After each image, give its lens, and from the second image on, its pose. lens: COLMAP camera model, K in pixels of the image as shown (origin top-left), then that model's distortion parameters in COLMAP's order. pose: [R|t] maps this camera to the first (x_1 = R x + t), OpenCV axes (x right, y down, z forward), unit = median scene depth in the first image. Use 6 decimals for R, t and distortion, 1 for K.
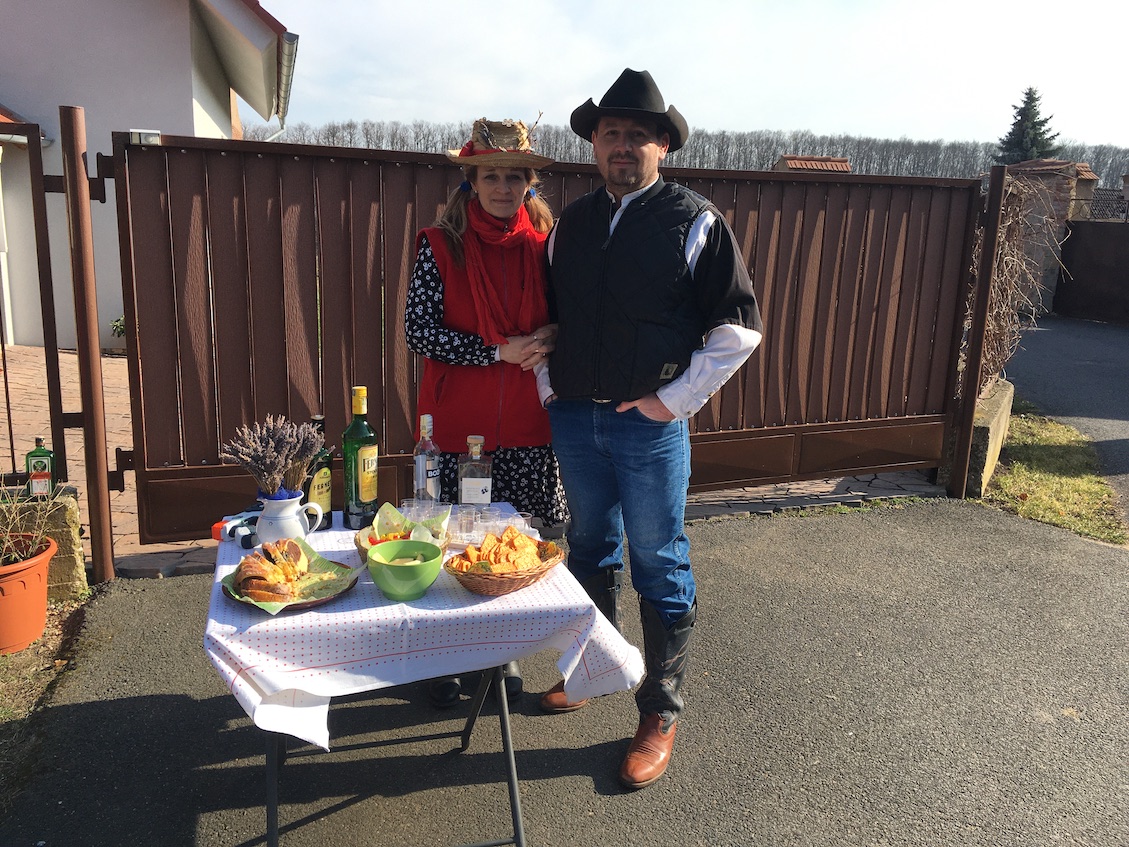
lens RADIAL K [[958.7, 0, 561.9], [0, 958.7, 423.6], [0, 0, 1]] dist [0.081891, -0.110002]
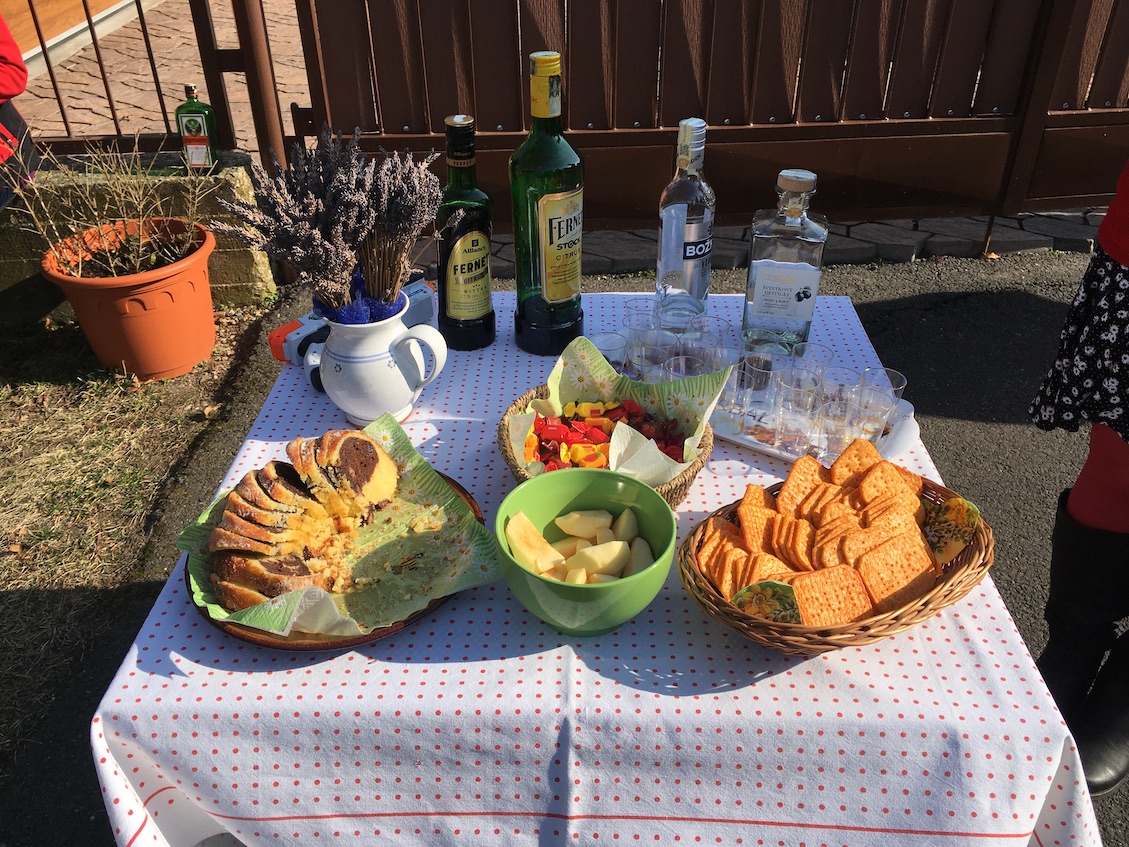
lens RADIAL K [[958.7, 0, 561.9], [0, 958.7, 423.6], [0, 0, 1]] dist [0.081891, -0.110002]
pose [[0.950571, 0.139121, -0.277596, -0.052927], [-0.026331, 0.926906, 0.374369, -0.044946], [0.309388, -0.348555, 0.884754, 0.523968]]
